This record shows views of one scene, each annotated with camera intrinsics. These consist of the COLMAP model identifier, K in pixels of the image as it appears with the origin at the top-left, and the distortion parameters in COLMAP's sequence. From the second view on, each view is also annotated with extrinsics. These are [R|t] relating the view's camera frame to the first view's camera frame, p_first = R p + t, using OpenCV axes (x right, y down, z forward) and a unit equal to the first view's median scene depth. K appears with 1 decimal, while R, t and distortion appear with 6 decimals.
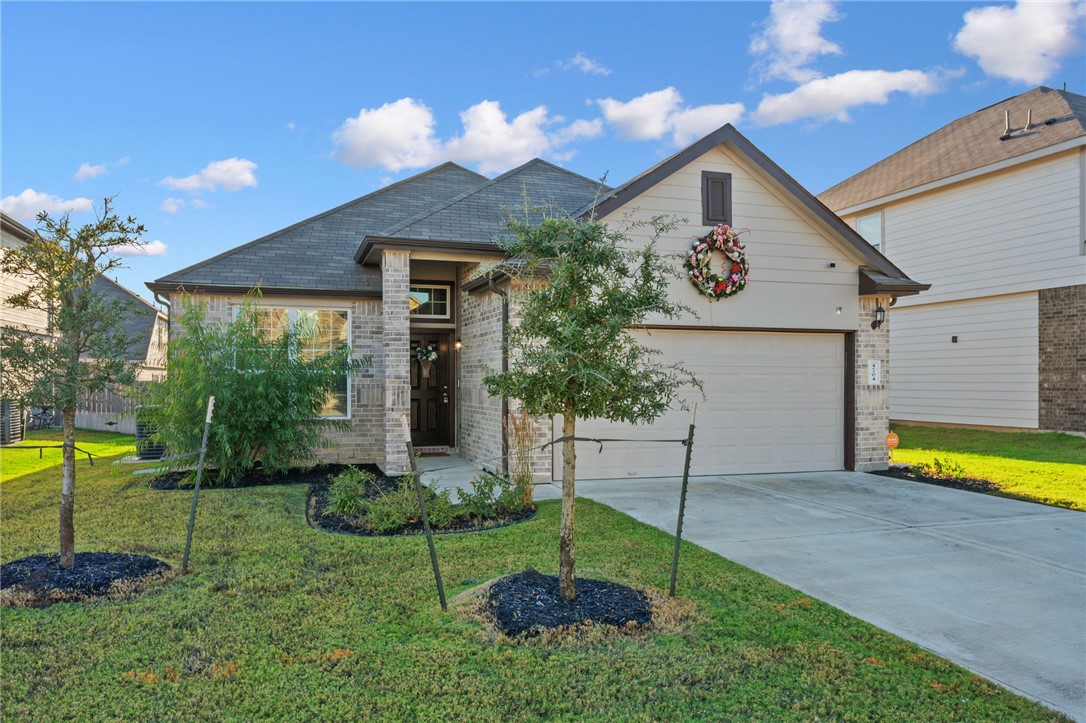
lens RADIAL K [[852.0, 0, 541.4], [0, 852.0, 363.2], [0, 0, 1]] dist [-0.015879, -0.007271]
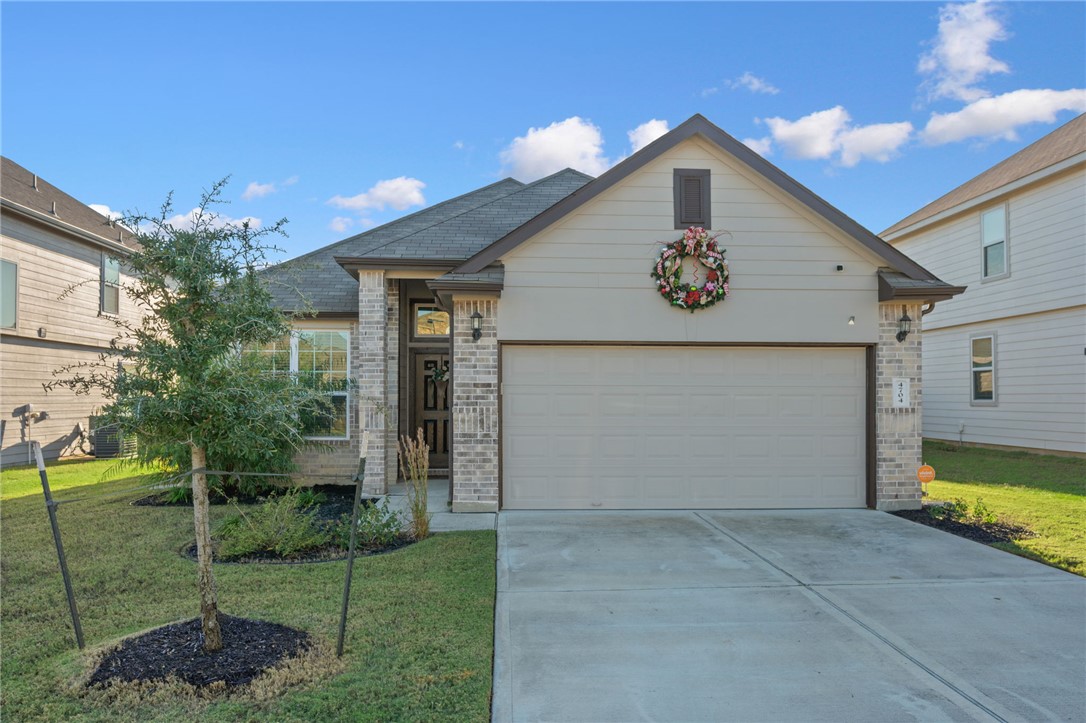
lens RADIAL K [[852.0, 0, 542.2], [0, 852.0, 363.9], [0, 0, 1]] dist [-0.015879, -0.007271]
pose [[0.965781, -0.009873, -0.259171, 0.283443], [0.004824, 0.999786, -0.020108, -0.002874], [0.259314, 0.018170, 0.965622, 0.099835]]
